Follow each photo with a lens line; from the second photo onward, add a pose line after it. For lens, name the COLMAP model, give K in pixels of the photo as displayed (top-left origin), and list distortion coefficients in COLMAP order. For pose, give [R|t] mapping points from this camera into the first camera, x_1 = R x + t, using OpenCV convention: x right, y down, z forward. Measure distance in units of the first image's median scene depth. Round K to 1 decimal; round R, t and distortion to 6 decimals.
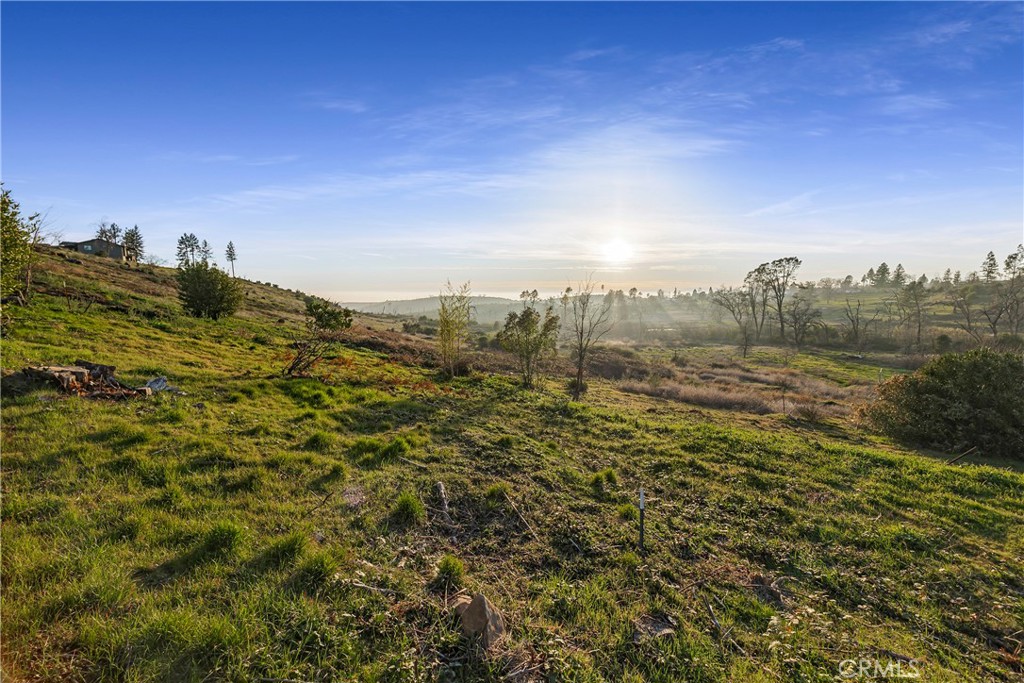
lens RADIAL K [[409.9, 0, 510.0], [0, 409.9, 323.3], [0, 0, 1]] dist [0.026354, 0.000132]
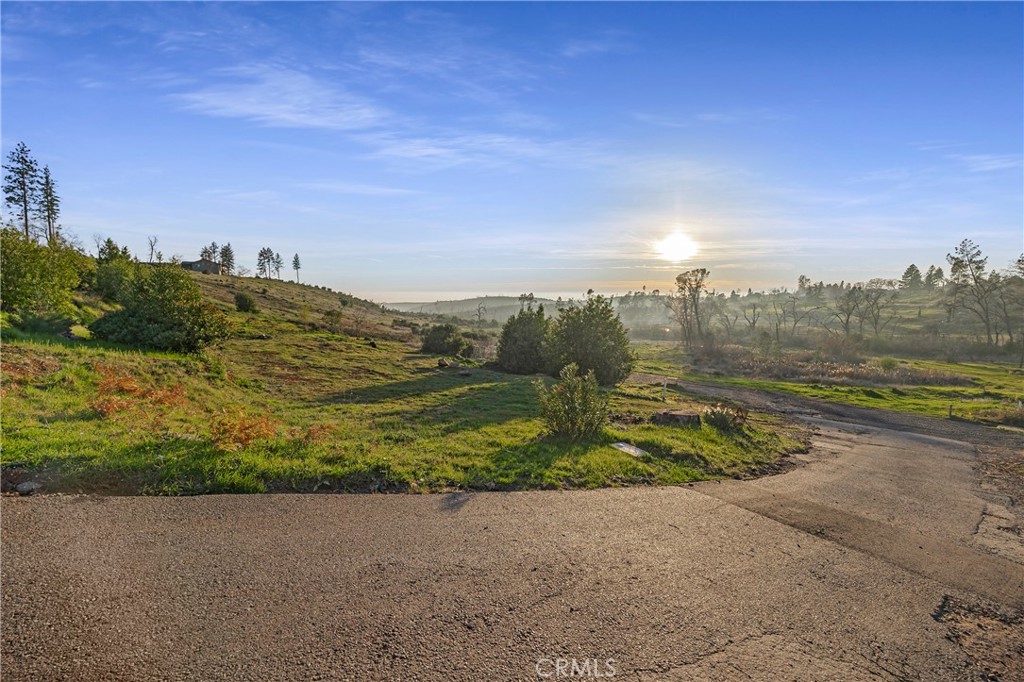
lens RADIAL K [[409.9, 0, 510.0], [0, 409.9, 322.8], [0, 0, 1]] dist [0.026354, 0.000132]
pose [[0.990941, 0.008545, -0.134028, 0.126545], [-0.008764, 0.999961, -0.001047, 0.004477], [0.134014, 0.002213, 0.990977, -0.136539]]
